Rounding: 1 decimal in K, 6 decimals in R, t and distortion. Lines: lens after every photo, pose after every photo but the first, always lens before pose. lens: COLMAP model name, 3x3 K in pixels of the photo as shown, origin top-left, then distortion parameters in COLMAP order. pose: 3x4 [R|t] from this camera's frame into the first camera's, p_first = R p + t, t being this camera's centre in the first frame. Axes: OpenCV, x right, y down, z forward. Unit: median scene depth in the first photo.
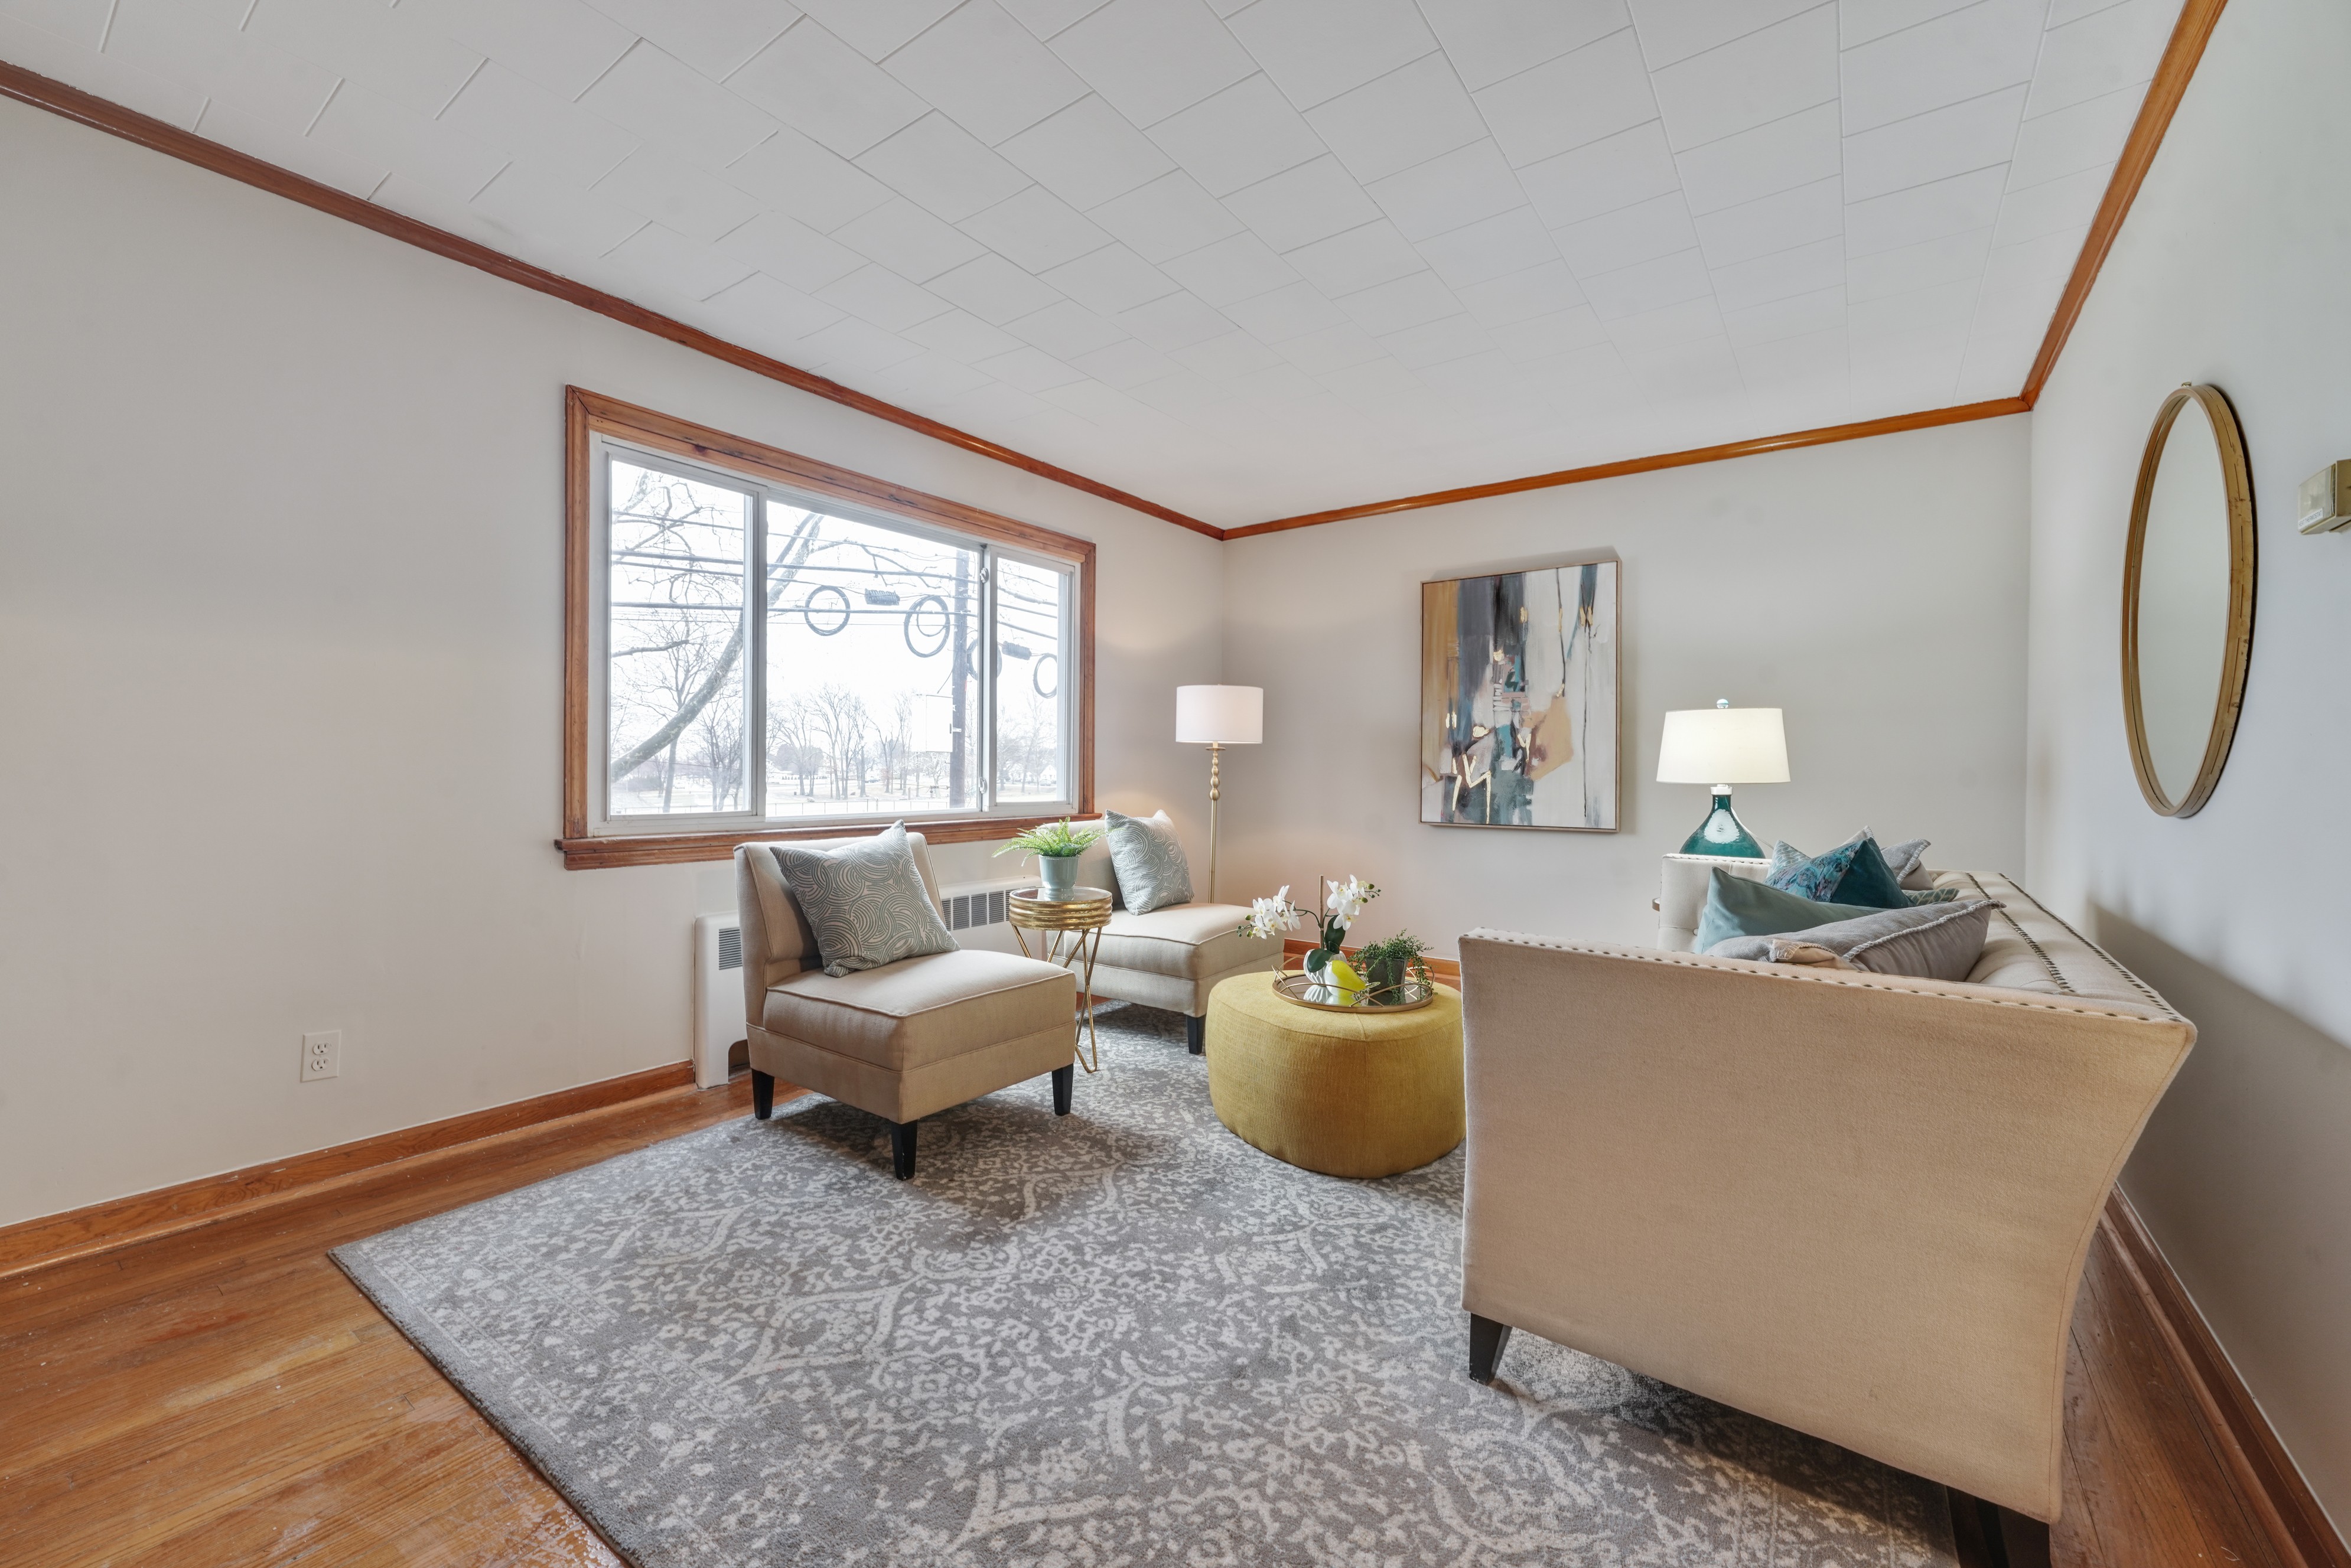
lens RADIAL K [[944.9, 0, 1150.6], [0, 944.9, 764.9], [0, 0, 1]] dist [-0.000079, 0.000070]
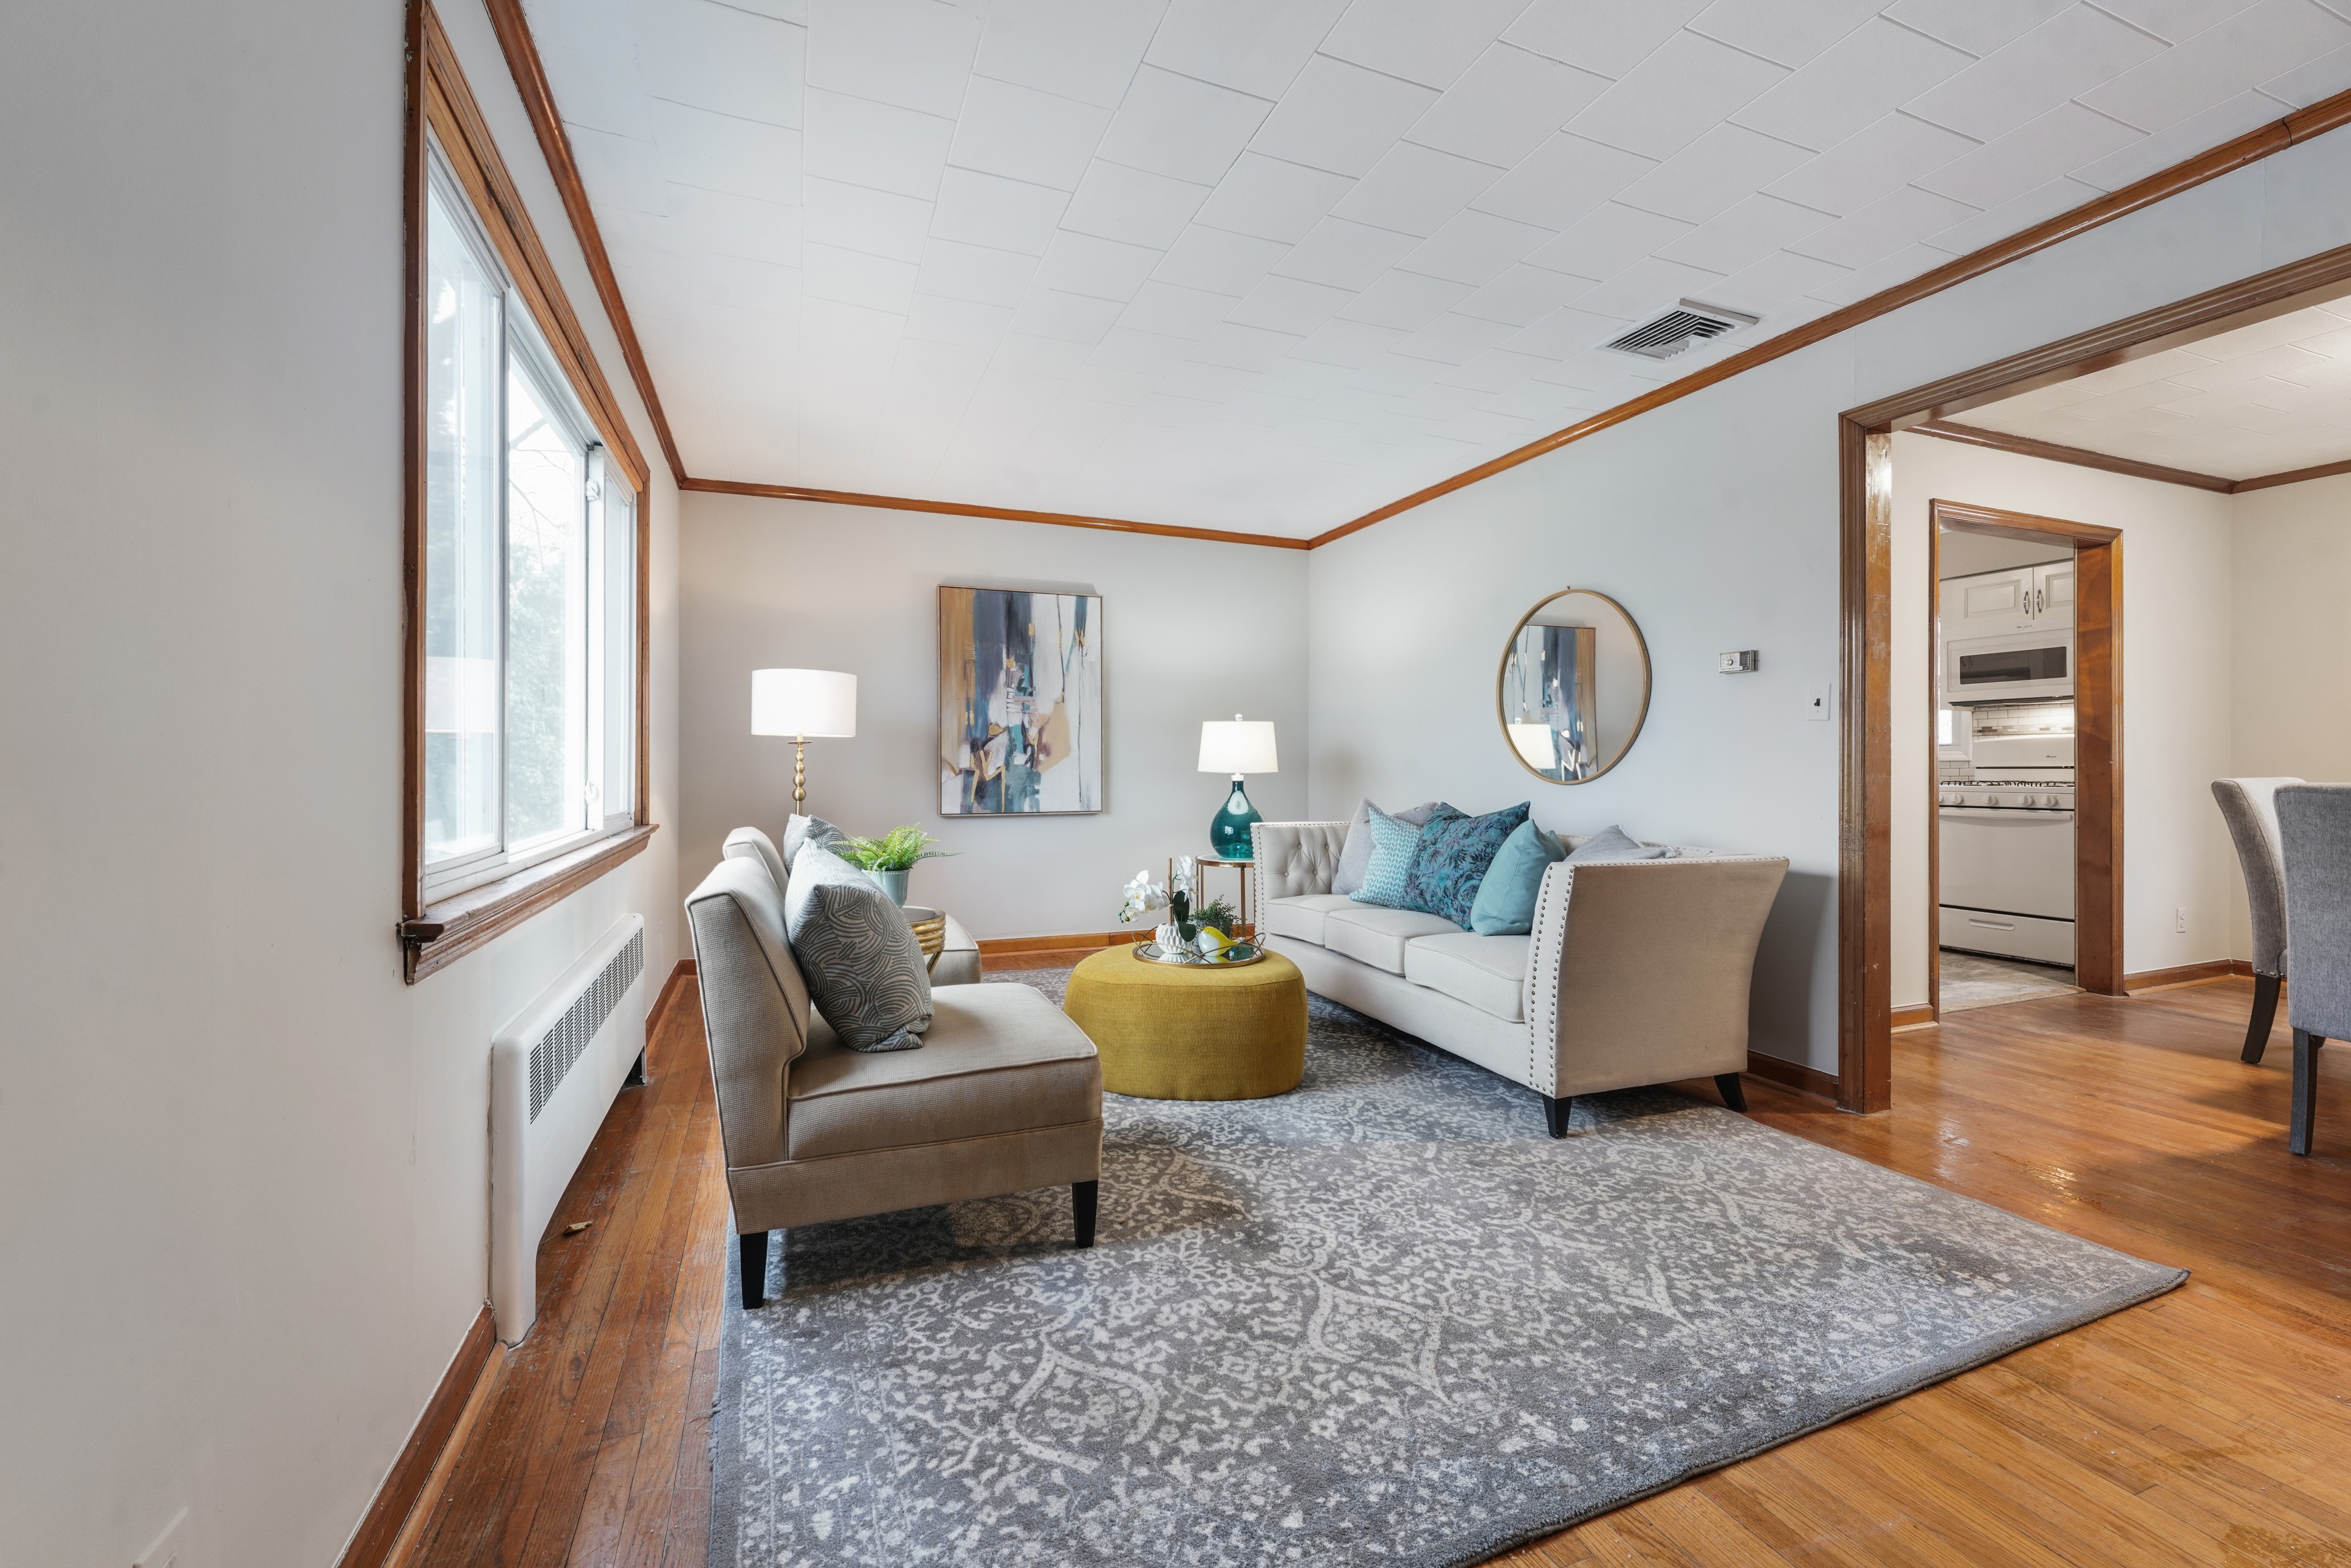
lens RADIAL K [[944.9, 0, 1150.6], [0, 944.9, 764.9], [0, 0, 1]] dist [-0.000079, 0.000070]
pose [[0.531186, -0.007537, 0.847222, -0.934405], [-0.001237, 0.999952, 0.009671, -0.008953], [-0.847255, -0.006185, 0.531151, 0.482510]]
